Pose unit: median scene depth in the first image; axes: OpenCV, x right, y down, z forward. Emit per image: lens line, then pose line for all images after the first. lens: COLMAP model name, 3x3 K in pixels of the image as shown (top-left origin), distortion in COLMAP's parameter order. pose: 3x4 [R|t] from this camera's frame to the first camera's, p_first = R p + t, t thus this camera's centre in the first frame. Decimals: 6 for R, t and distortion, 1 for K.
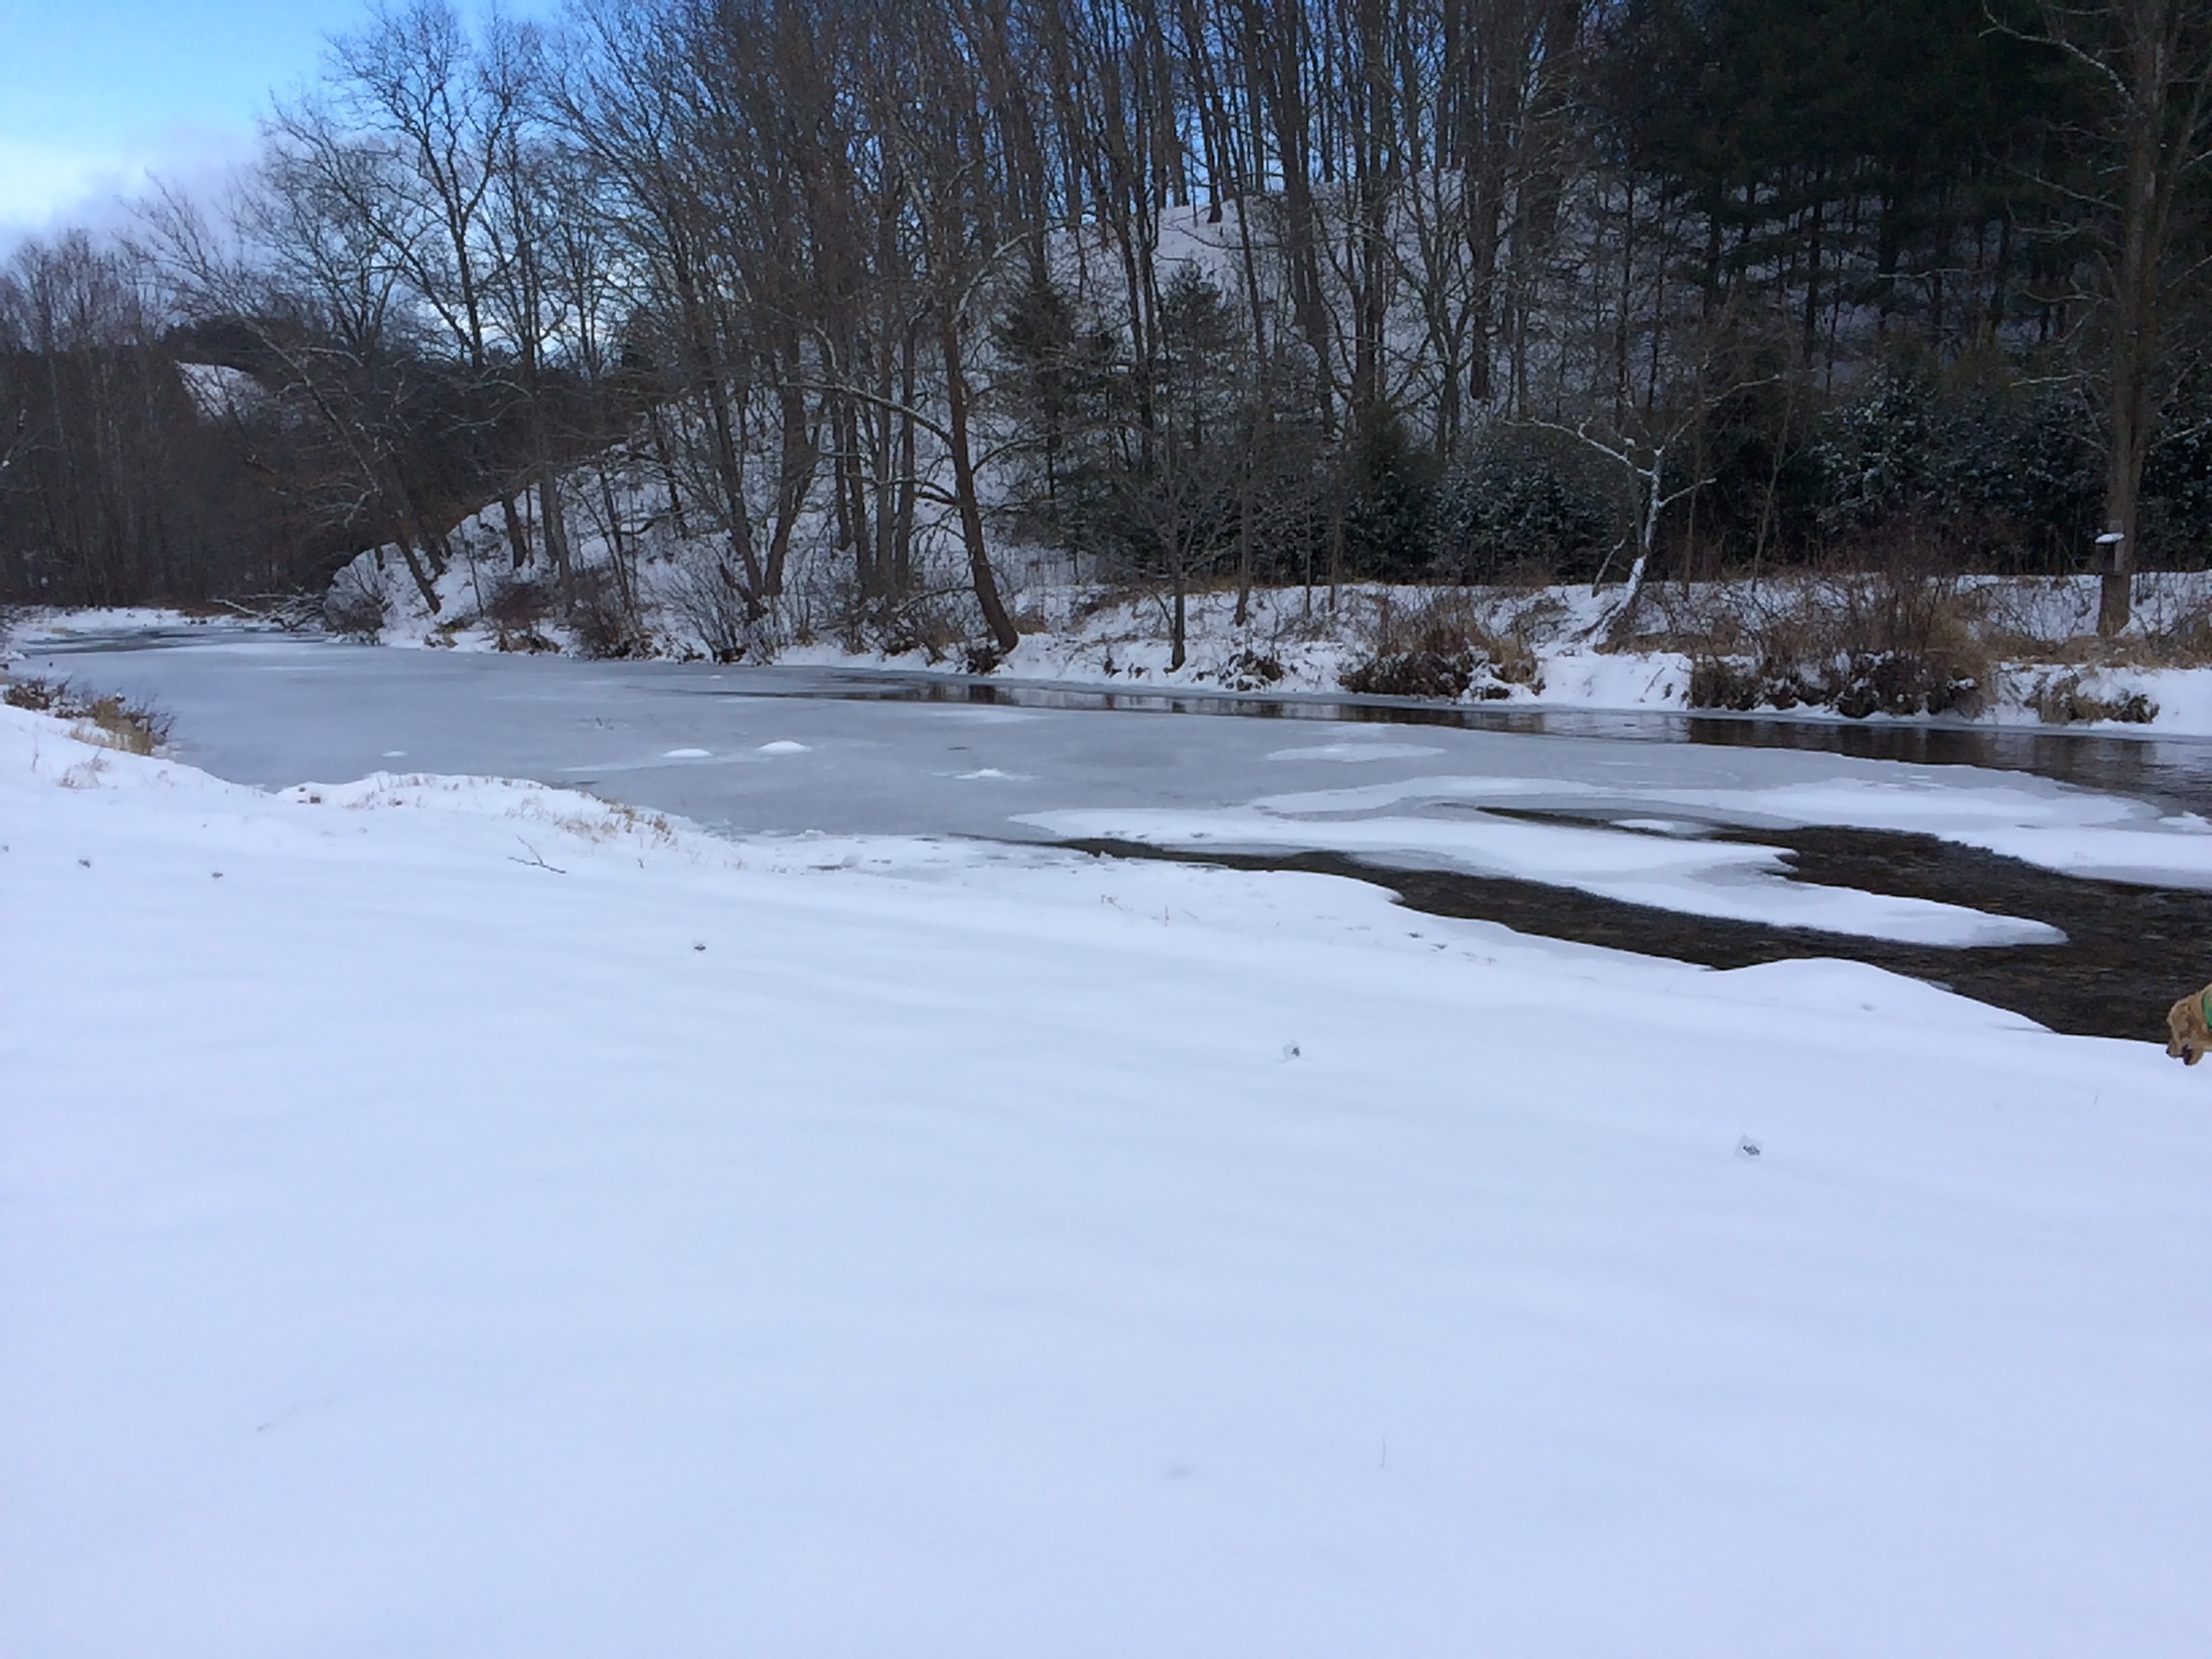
lens RADIAL K [[1915.4, 0, 1106.0], [0, 1915.4, 829.5], [0, 0, 1]] dist [0.115221, -0.140829]
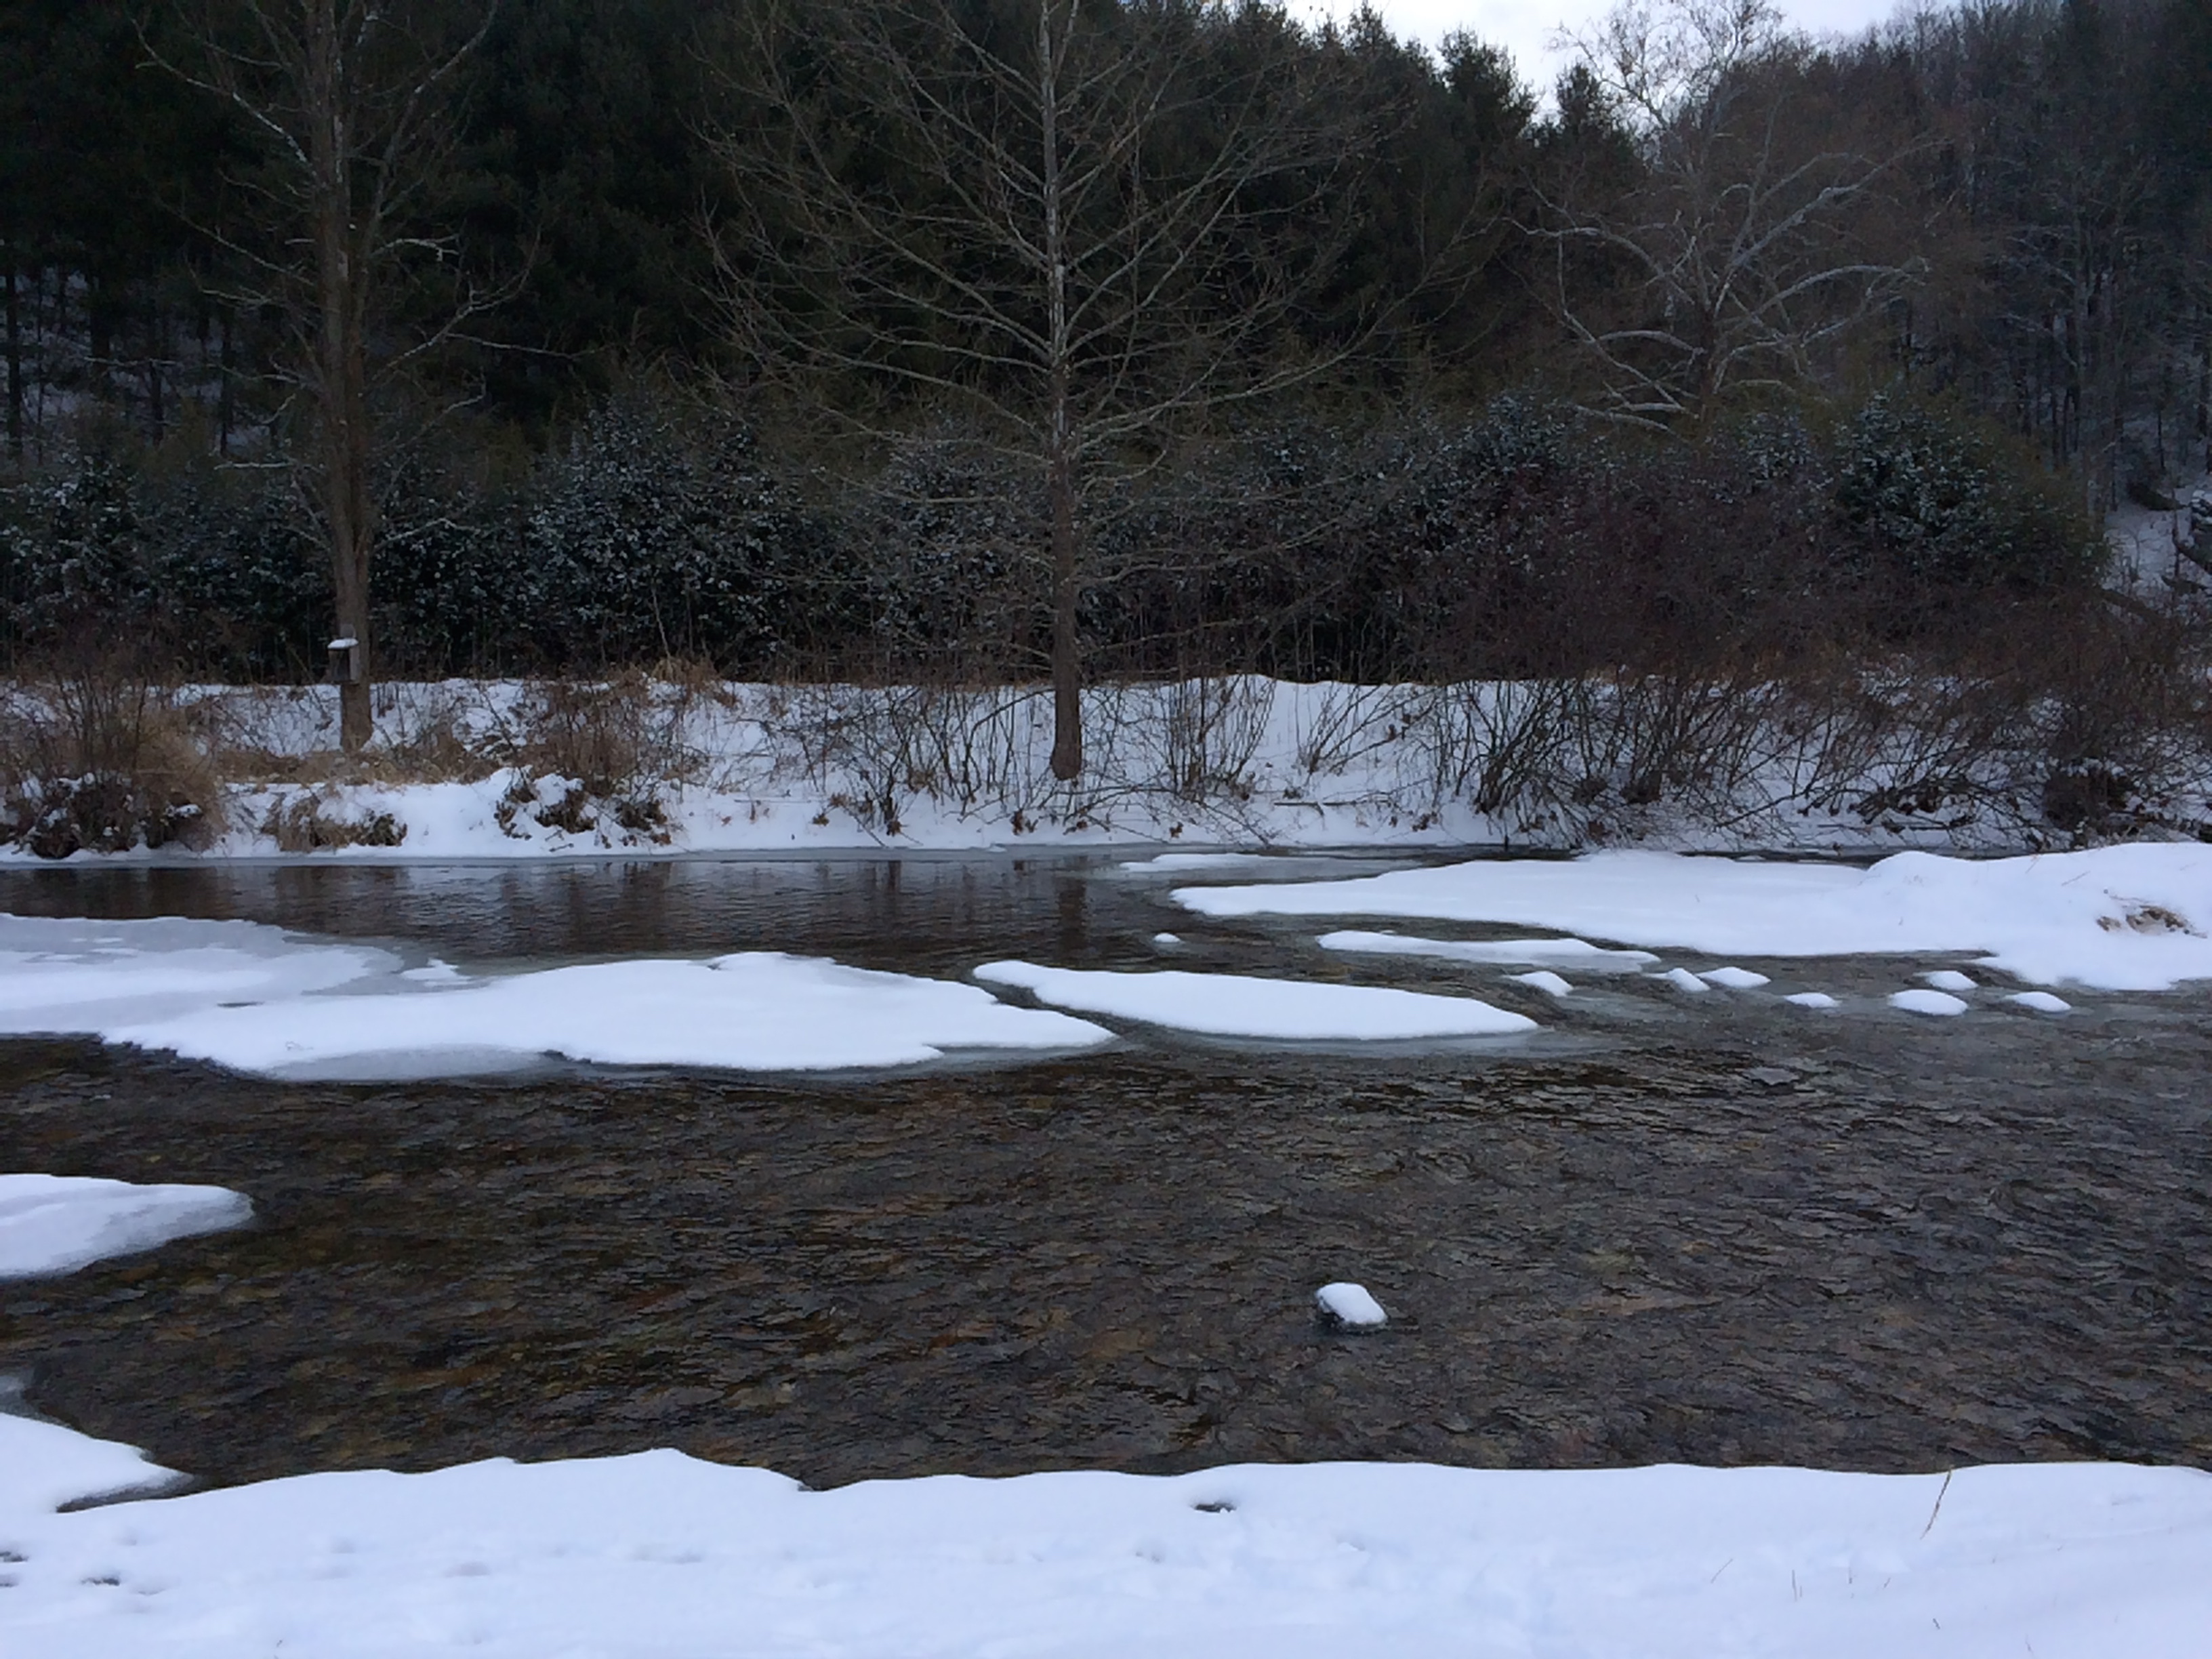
lens RADIAL K [[1915.4, 0, 1106.0], [0, 1915.4, 829.5], [0, 0, 1]] dist [0.115221, -0.140829]
pose [[0.676272, -0.056066, 0.734515, 0.082883], [0.100455, 0.994804, -0.016556, -0.011929], [-0.729770, 0.084982, 0.678390, 0.132137]]
